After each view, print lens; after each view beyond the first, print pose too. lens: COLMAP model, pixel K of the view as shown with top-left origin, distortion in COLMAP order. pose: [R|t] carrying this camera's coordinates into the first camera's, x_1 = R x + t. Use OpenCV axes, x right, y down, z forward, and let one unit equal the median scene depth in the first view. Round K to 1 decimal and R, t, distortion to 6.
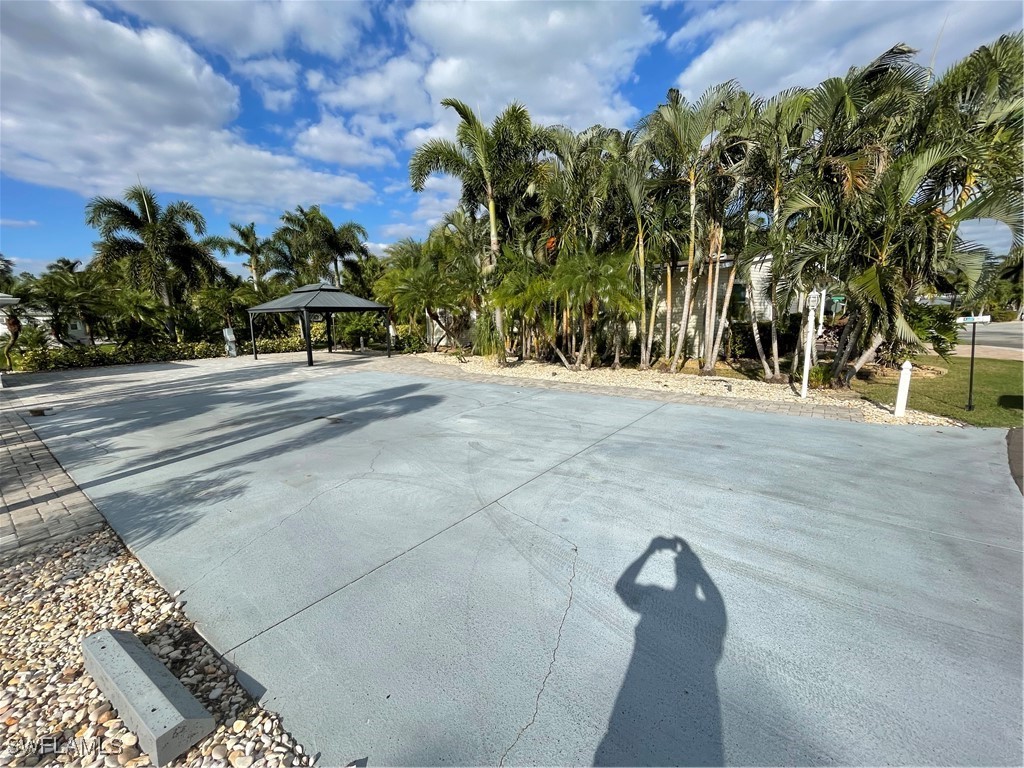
lens RADIAL K [[415.1, 0, 512.6], [0, 415.1, 382.0], [0, 0, 1]] dist [0.000075, 0.000134]
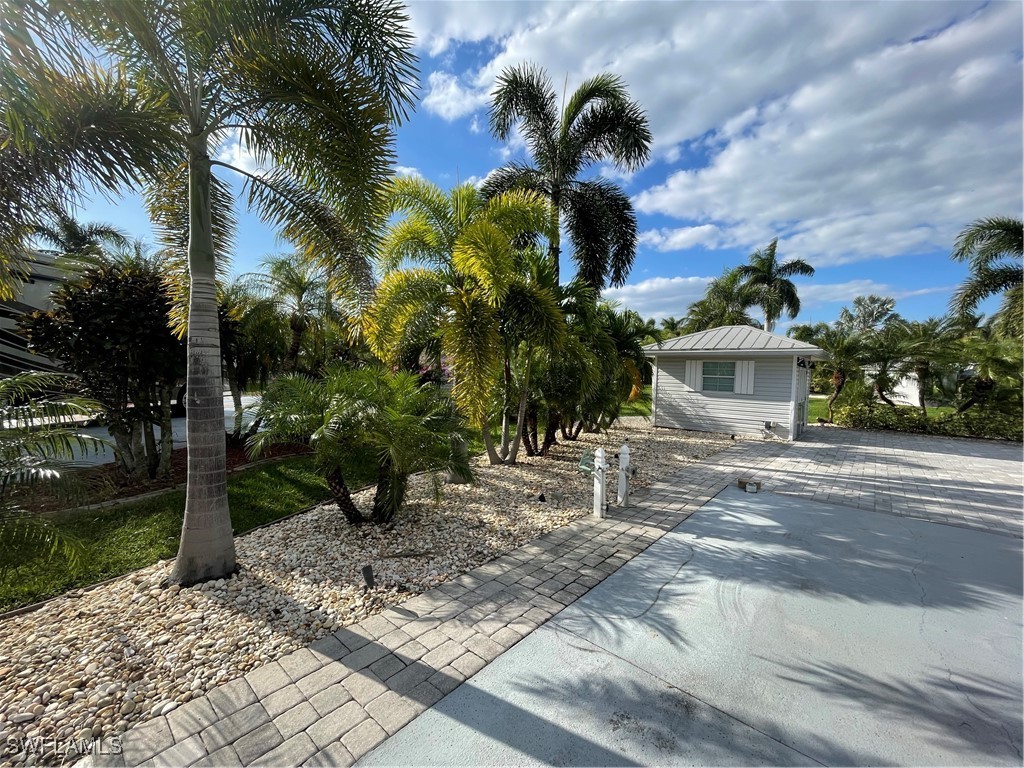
lens RADIAL K [[415.1, 0, 512.6], [0, 415.1, 382.0], [0, 0, 1]] dist [0.000075, 0.000134]
pose [[-0.080731, 0.050662, -0.995448, -0.428167], [-0.183669, 0.980849, 0.064815, -0.124036], [0.979667, 0.188065, -0.069880, 0.786475]]
